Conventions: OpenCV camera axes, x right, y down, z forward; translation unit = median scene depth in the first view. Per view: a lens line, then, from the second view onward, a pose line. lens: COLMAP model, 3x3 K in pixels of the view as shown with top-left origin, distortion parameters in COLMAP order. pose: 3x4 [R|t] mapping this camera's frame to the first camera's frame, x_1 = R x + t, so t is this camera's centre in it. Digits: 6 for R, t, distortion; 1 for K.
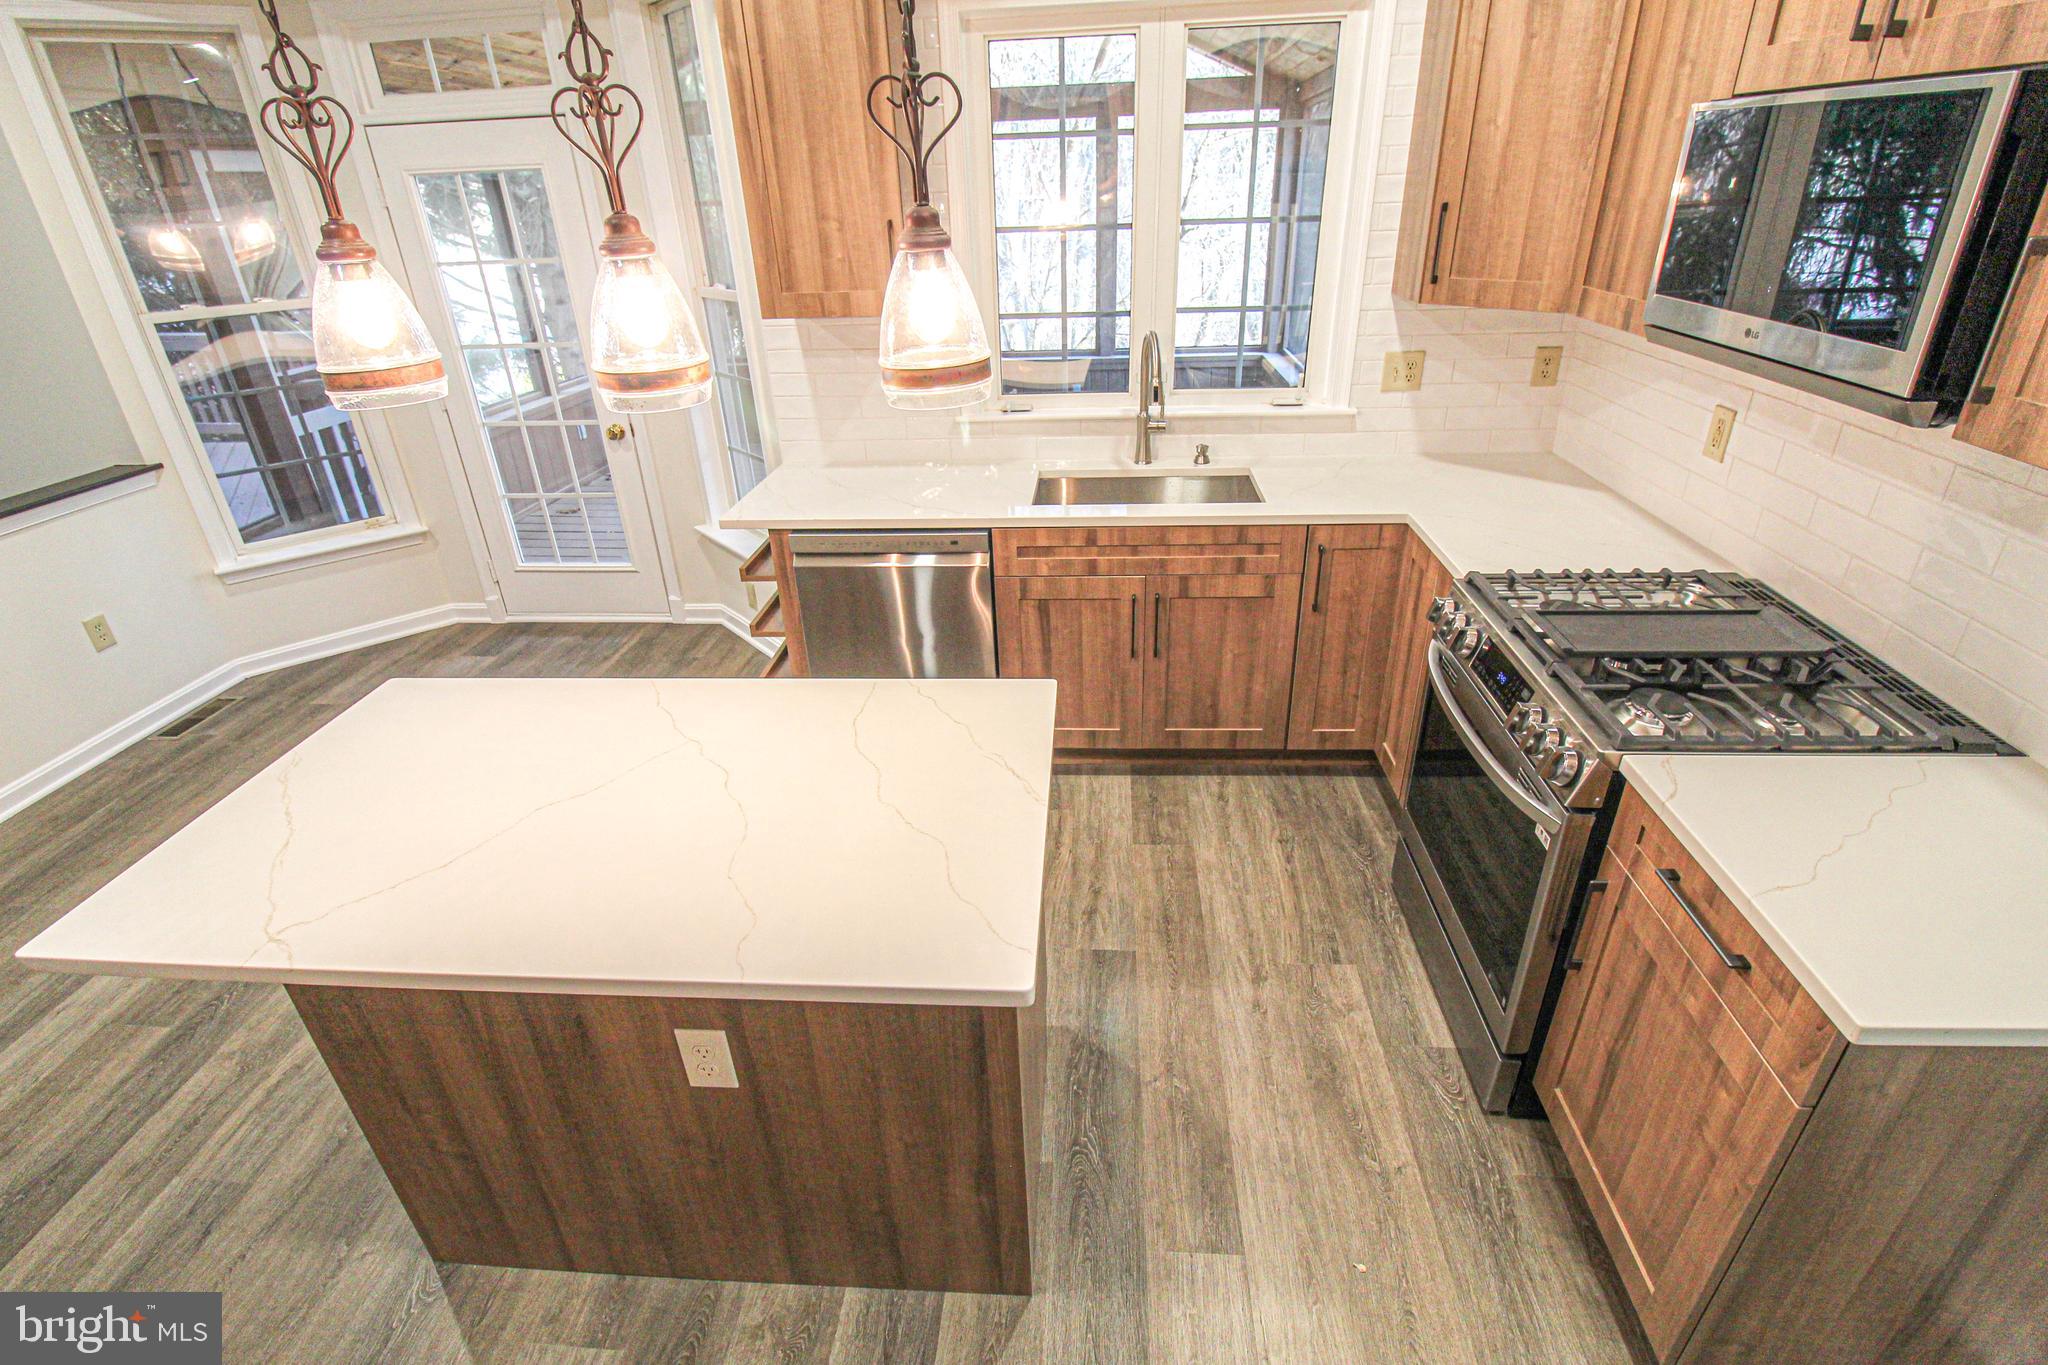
lens RADIAL K [[949.3, 0, 1029.6], [0, 949.3, 674.3], [0, 0, 1]] dist [0.001325, -0.009913]
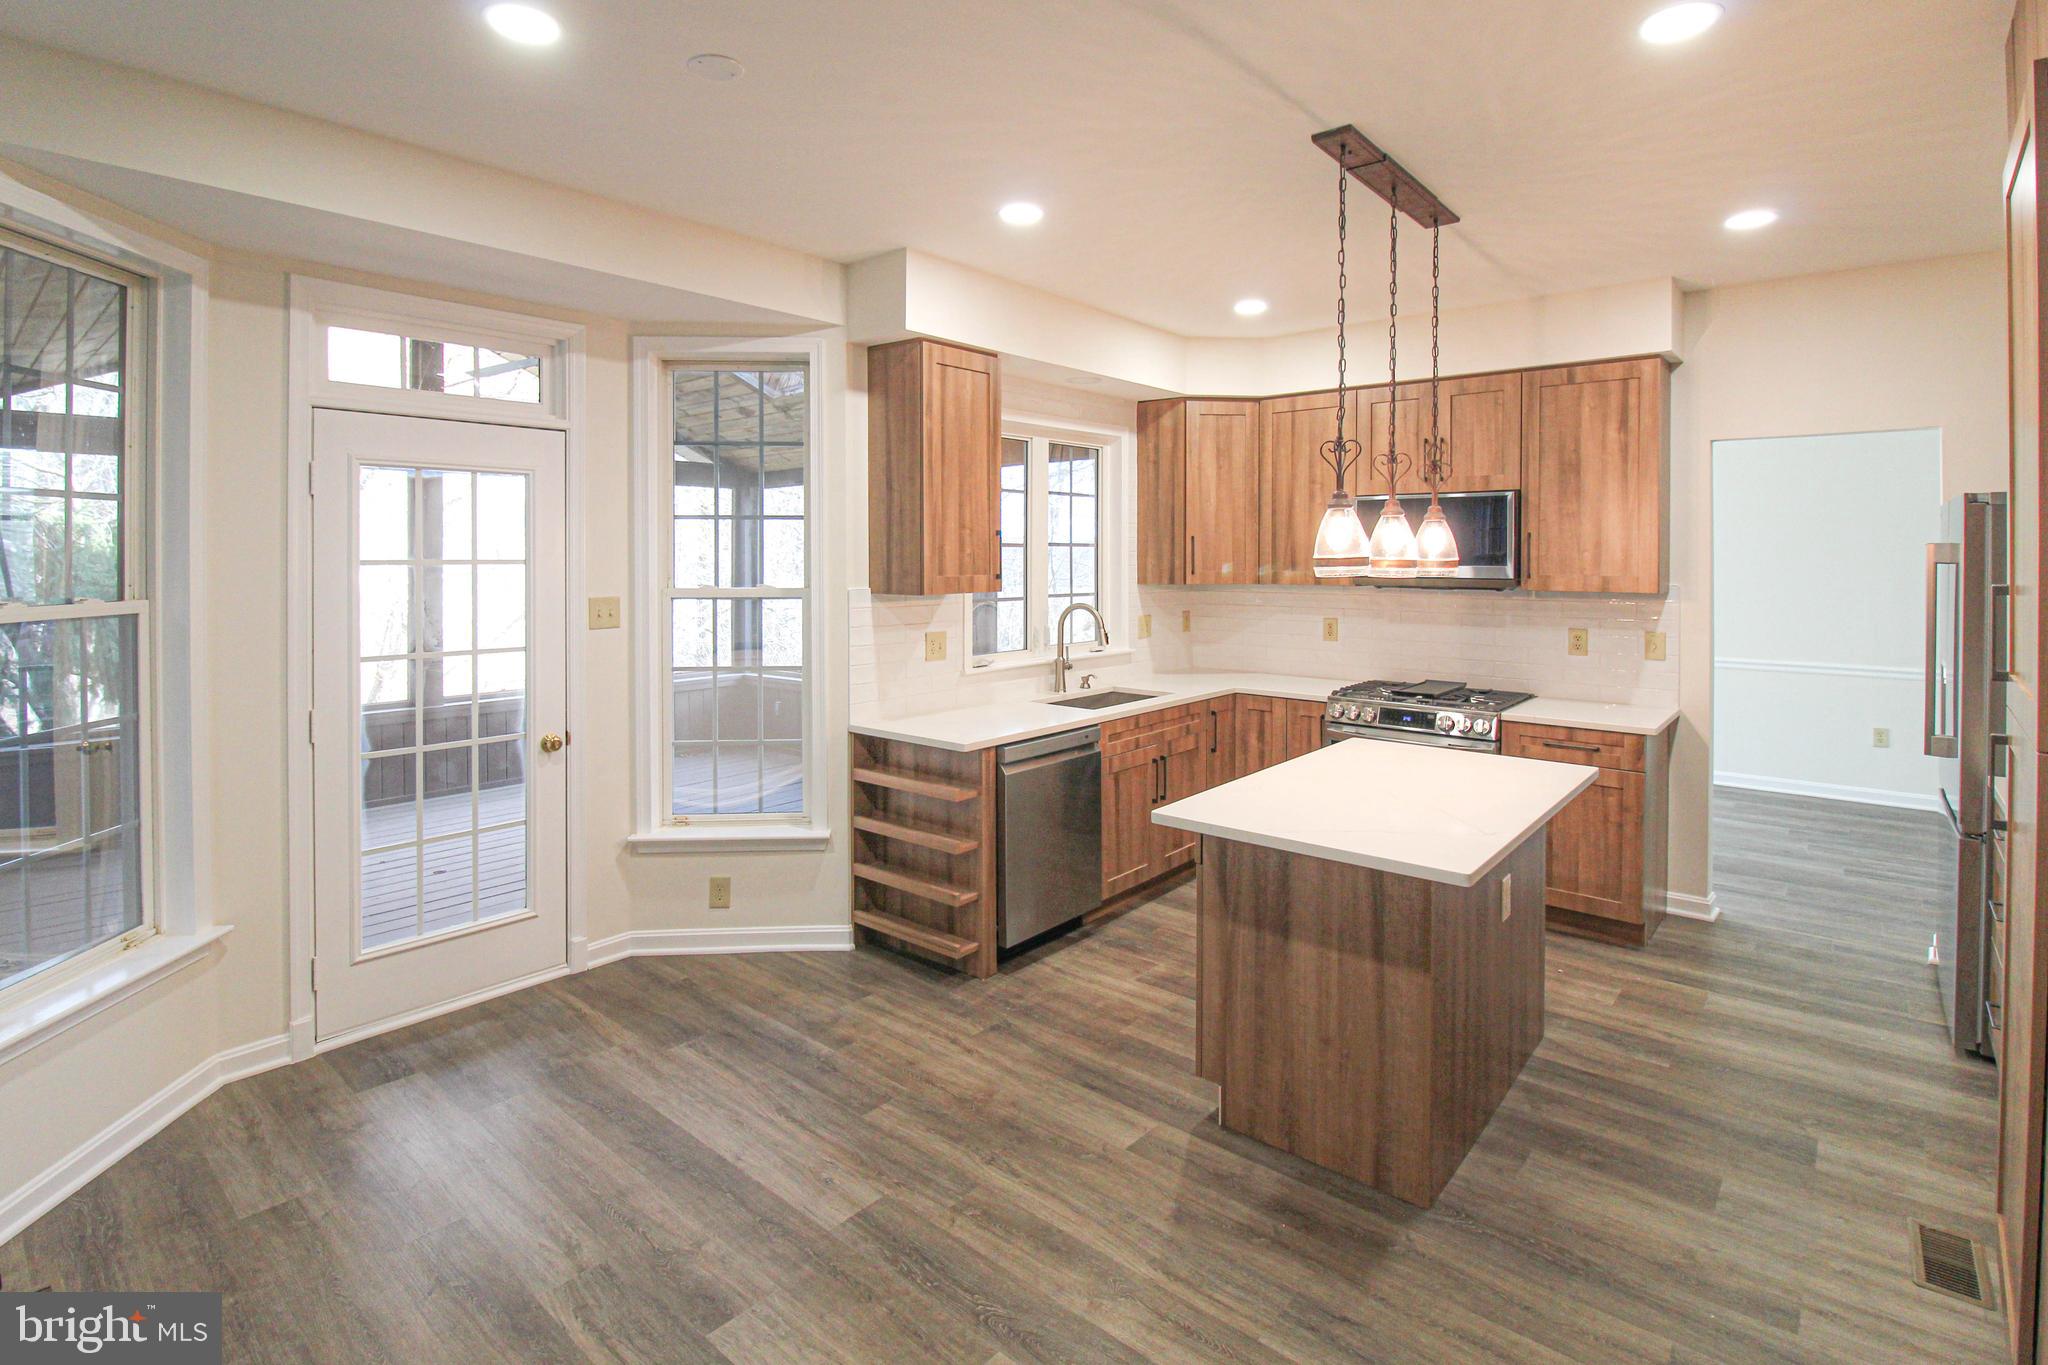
lens RADIAL K [[992.3, 0, 1020.8], [0, 992.3, 566.2], [0, 0, 1]] dist [0.001293, -0.010623]
pose [[0.591674, 0.024020, 0.805820, -1.308759], [0.354883, 0.889738, -0.287095, 0.023263], [-0.723865, 0.455839, 0.517910, 0.196771]]
